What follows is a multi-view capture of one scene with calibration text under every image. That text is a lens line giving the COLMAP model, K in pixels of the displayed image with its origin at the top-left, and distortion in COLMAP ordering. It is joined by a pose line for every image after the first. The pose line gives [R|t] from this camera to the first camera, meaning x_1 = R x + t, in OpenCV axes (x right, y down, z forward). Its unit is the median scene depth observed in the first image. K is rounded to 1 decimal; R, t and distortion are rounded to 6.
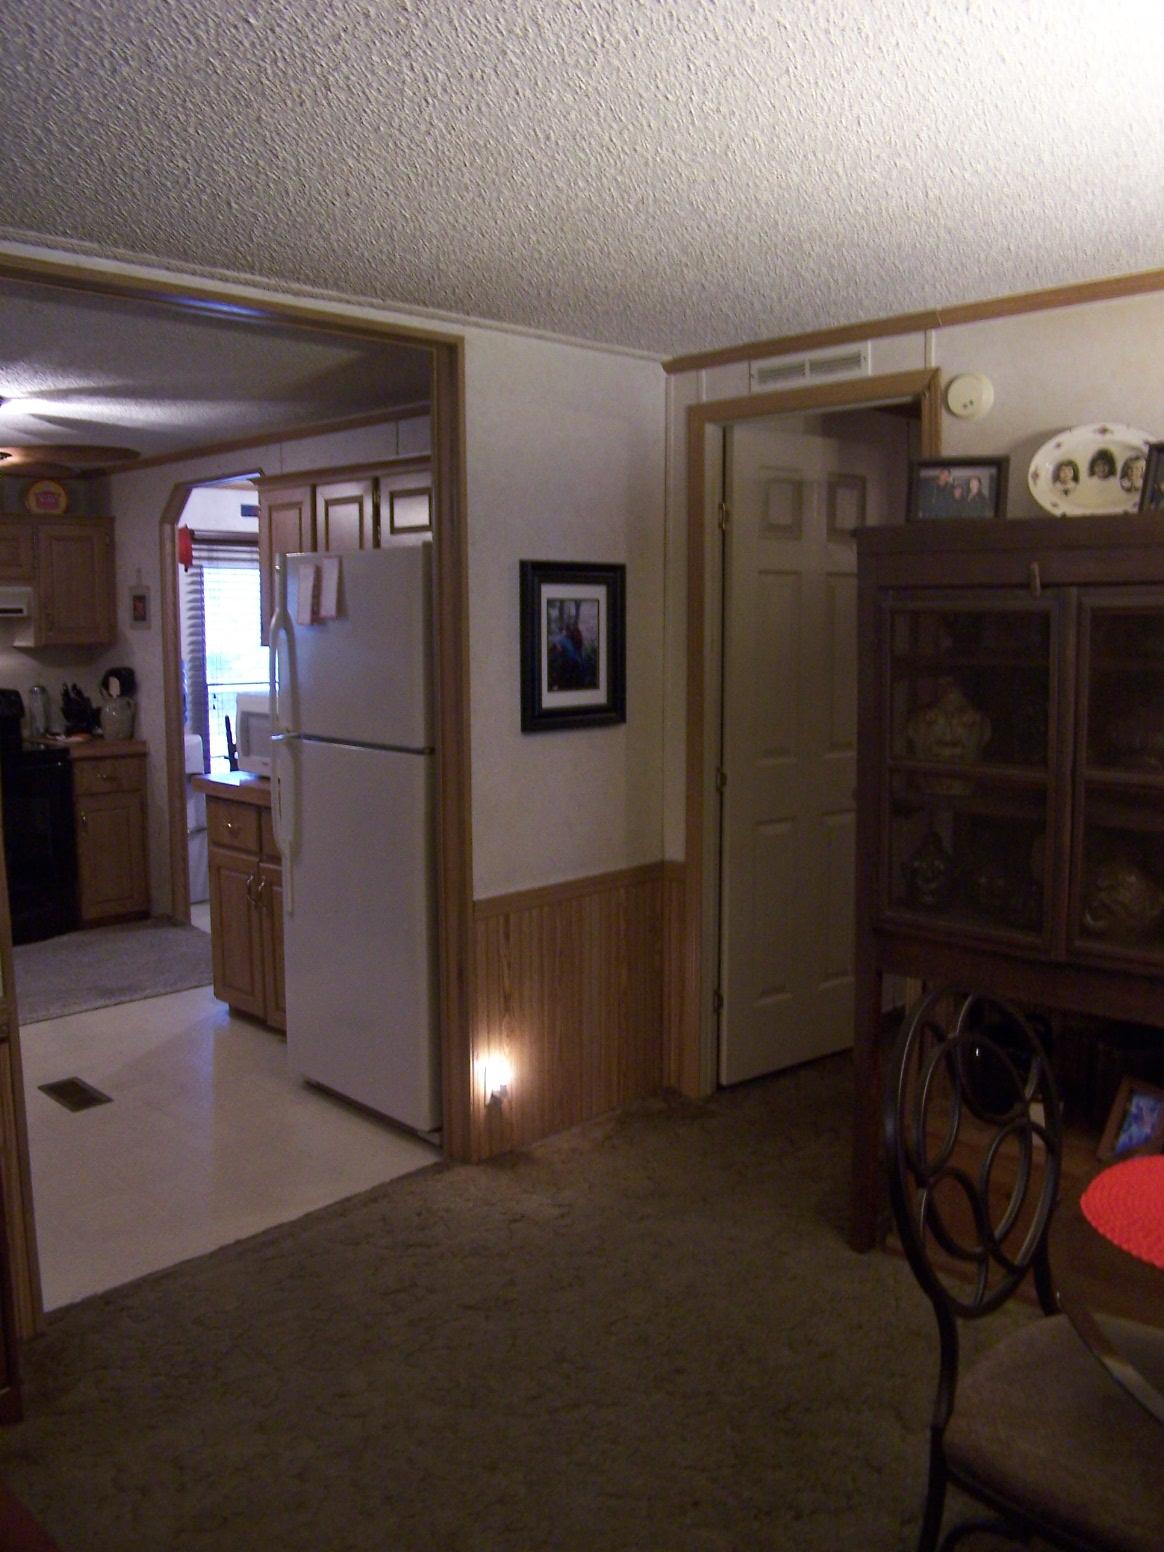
lens RADIAL K [[1303.4, 0, 591.6], [0, 1303.4, 767.9], [0, 0, 1]] dist [-0.134196, 0.119623]
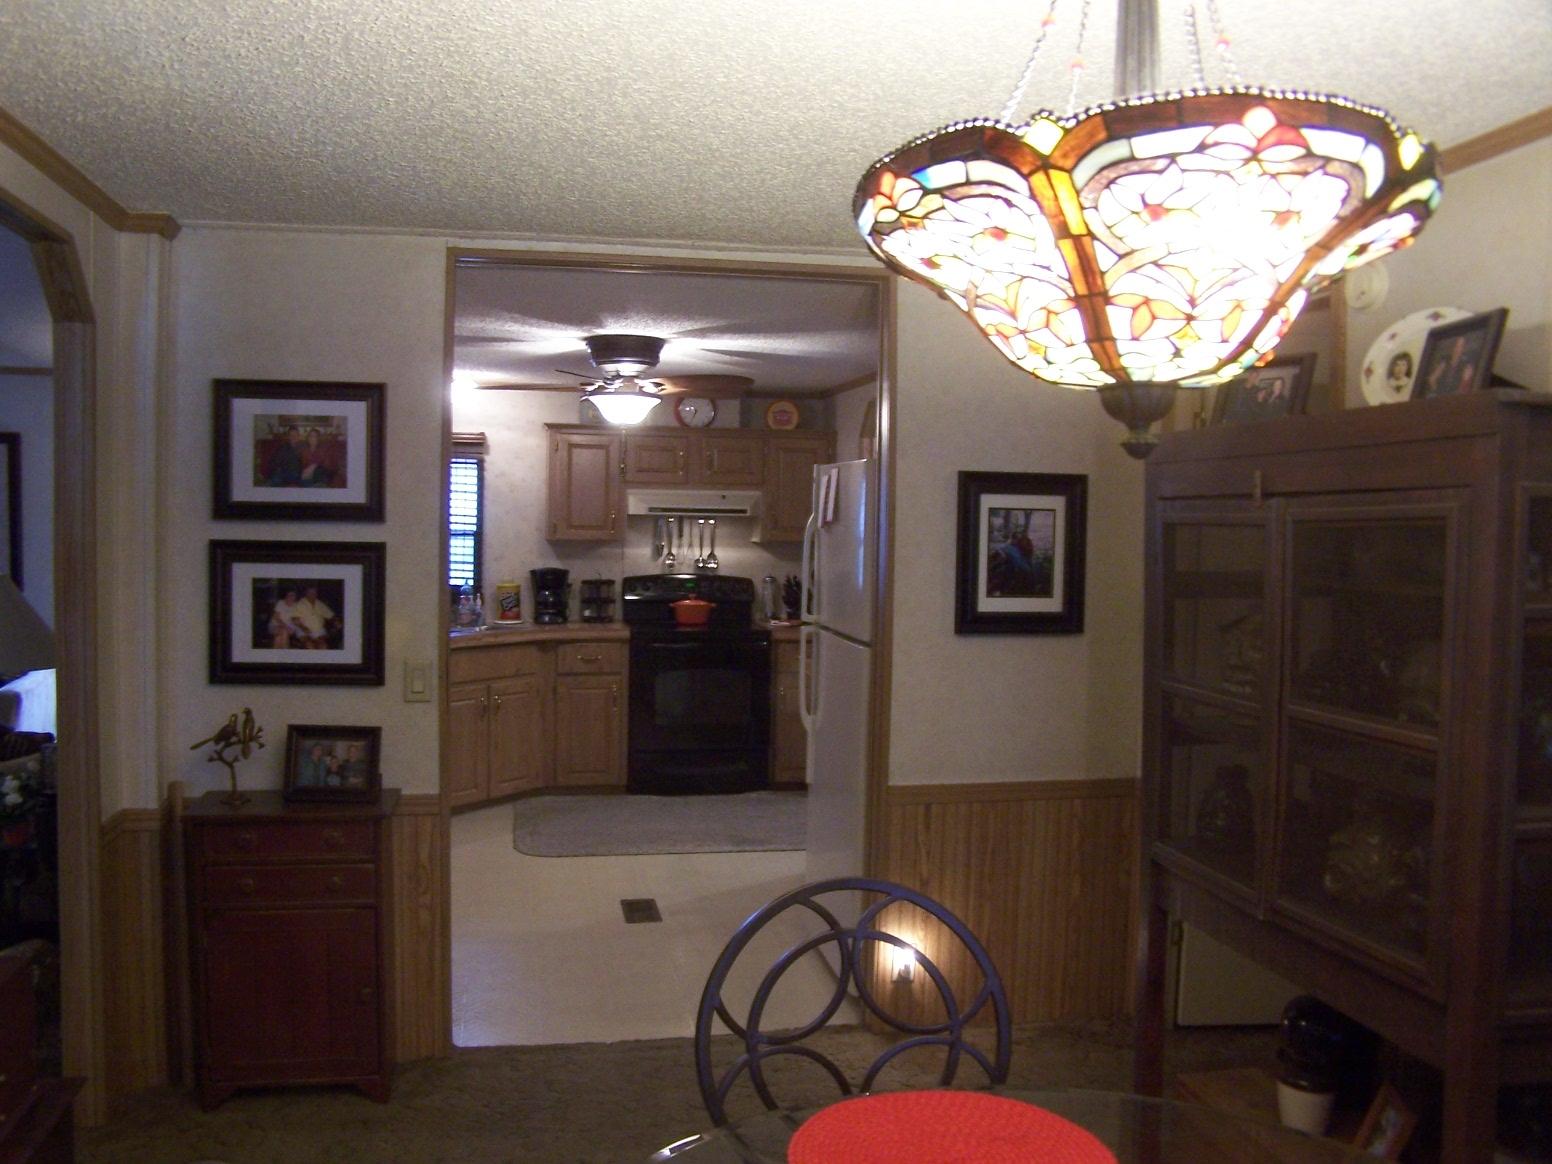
lens RADIAL K [[1303.4, 0, 766.9], [0, 1303.4, 589.9], [0, 0, 1]] dist [-0.134196, 0.119623]
pose [[0.815252, 0.048109, -0.577105, 0.514113], [-0.086936, 0.995417, -0.039830, -0.008828], [0.572544, 0.082643, 0.815698, 0.063267]]
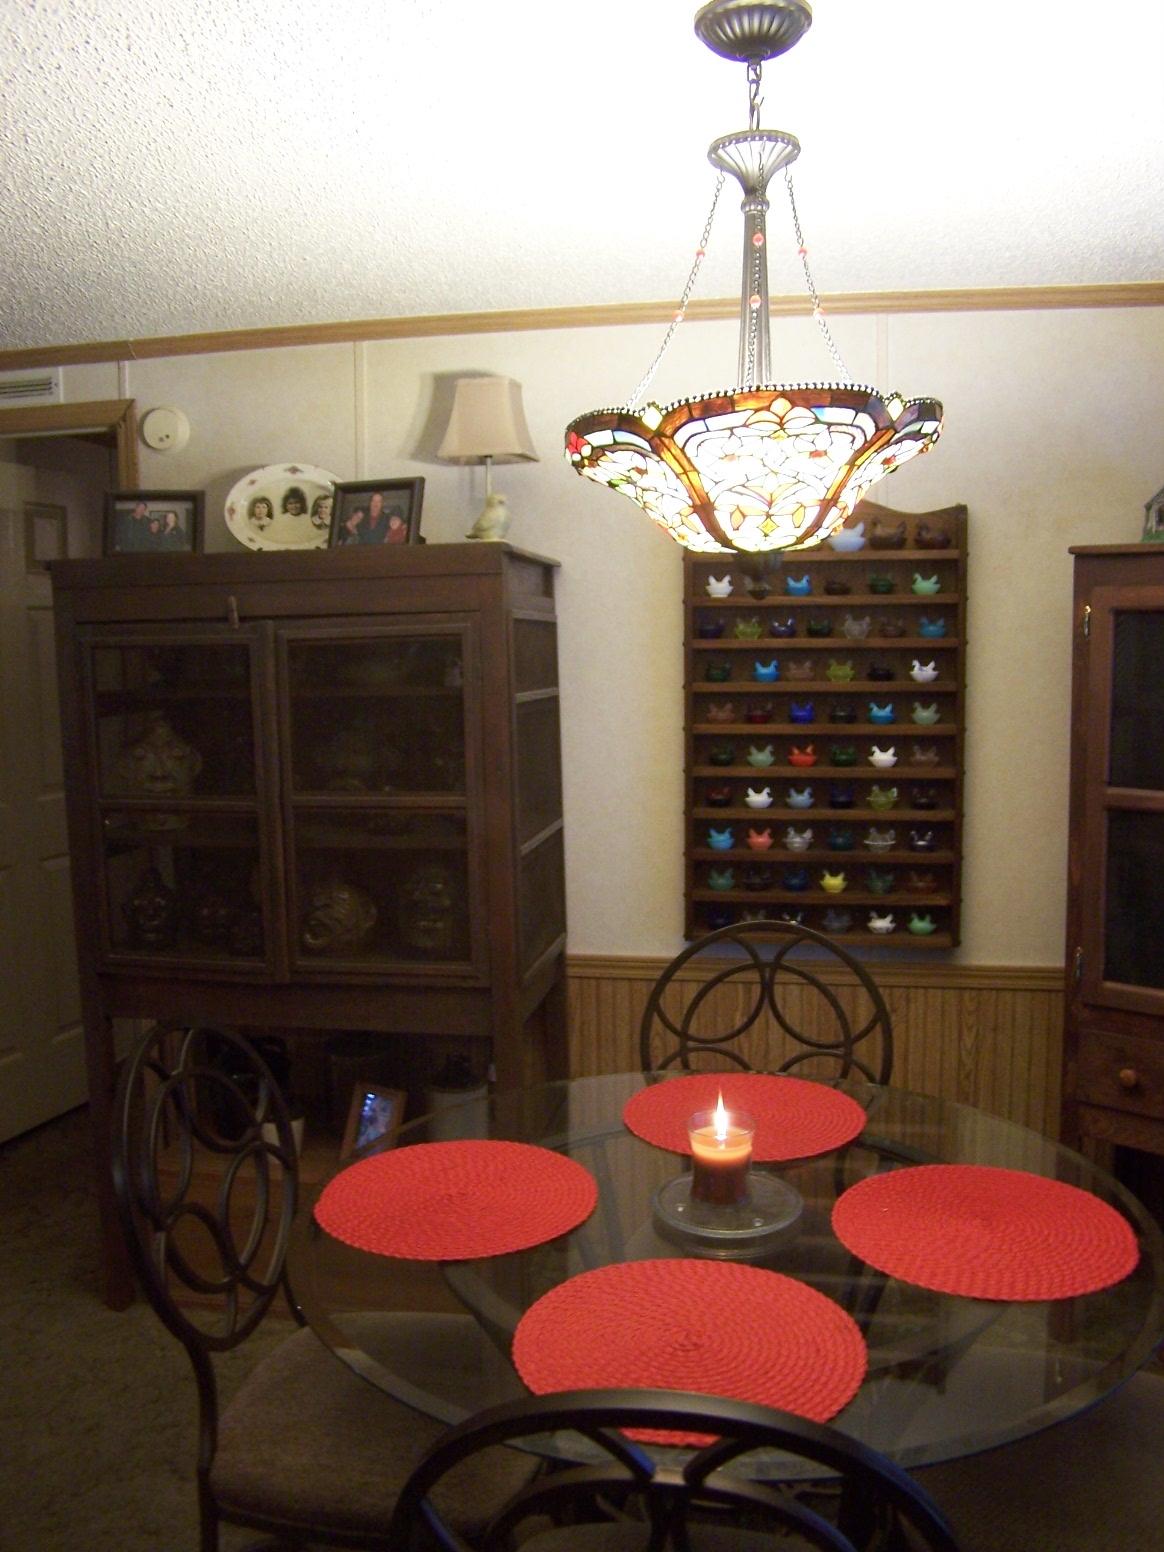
lens RADIAL K [[1303.4, 0, 590.9], [0, 1303.4, 767.4], [0, 0, 1]] dist [-0.134196, 0.119623]
pose [[0.836104, -0.058087, 0.545486, 0.014805], [0.071055, 0.997469, -0.002693, -0.000867], [-0.543949, 0.041011, 0.838115, -0.009706]]
